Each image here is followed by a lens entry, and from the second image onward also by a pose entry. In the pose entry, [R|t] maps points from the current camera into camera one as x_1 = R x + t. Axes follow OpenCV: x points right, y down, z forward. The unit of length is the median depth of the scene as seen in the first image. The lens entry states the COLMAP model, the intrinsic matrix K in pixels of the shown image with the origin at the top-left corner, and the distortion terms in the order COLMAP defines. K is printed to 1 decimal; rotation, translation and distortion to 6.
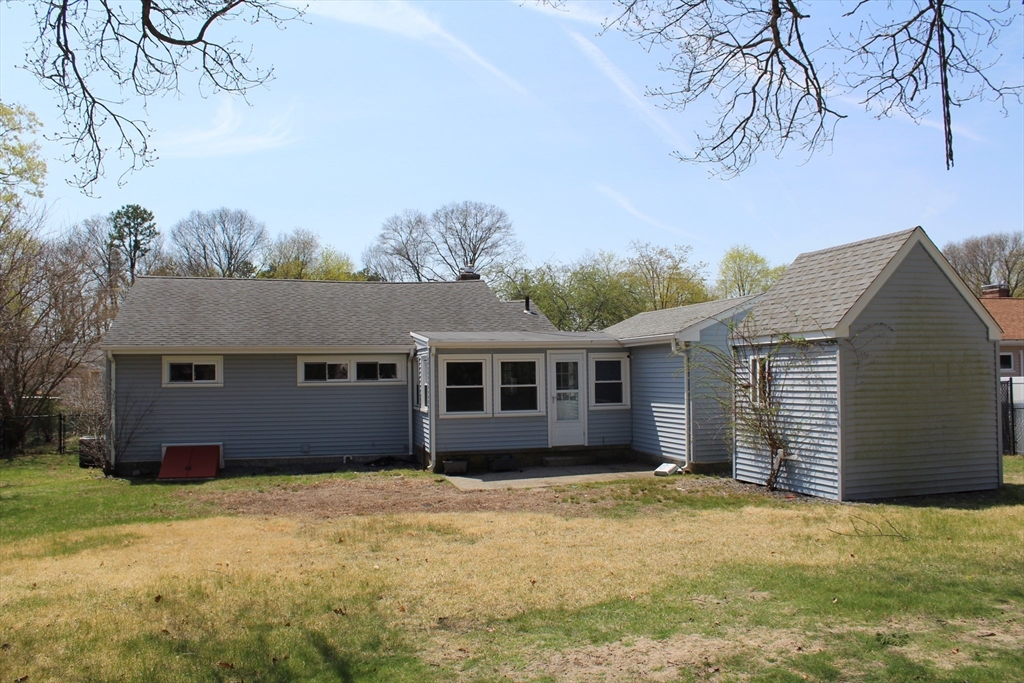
lens RADIAL K [[851.8, 0, 511.3], [0, 851.8, 335.9], [0, 0, 1]] dist [-0.166664, 0.146727]
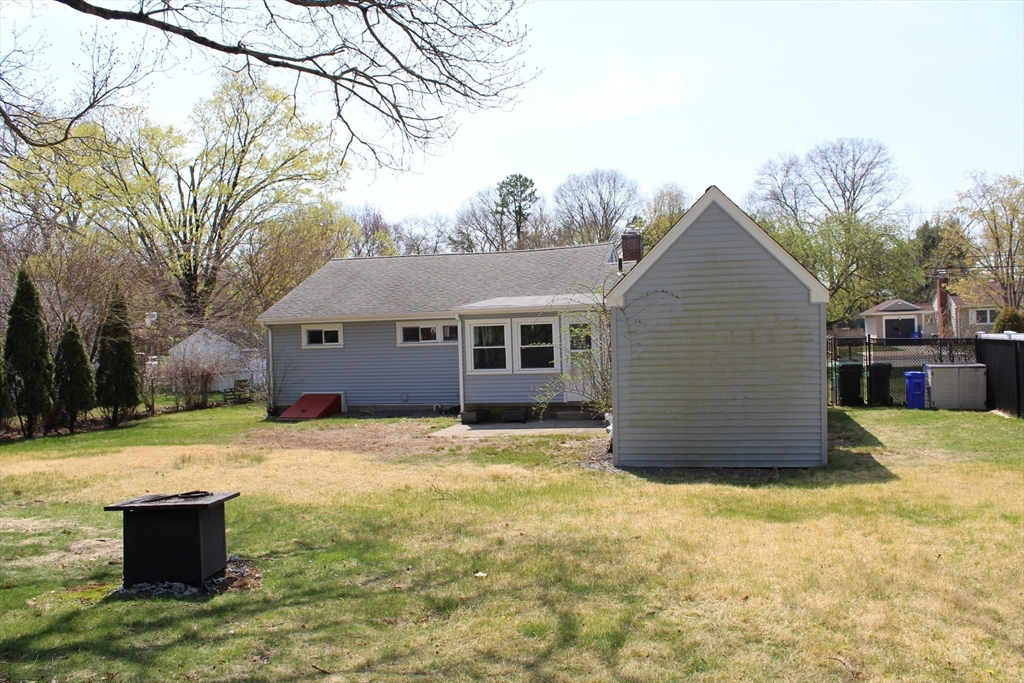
lens RADIAL K [[851.8, 0, 511.3], [0, 851.8, 335.9], [0, 0, 1]] dist [-0.166664, 0.146727]
pose [[0.860071, -0.008337, -0.510106, 0.774904], [0.041349, 0.997716, 0.053410, -0.022054], [0.508496, -0.067029, 0.858452, 0.042112]]
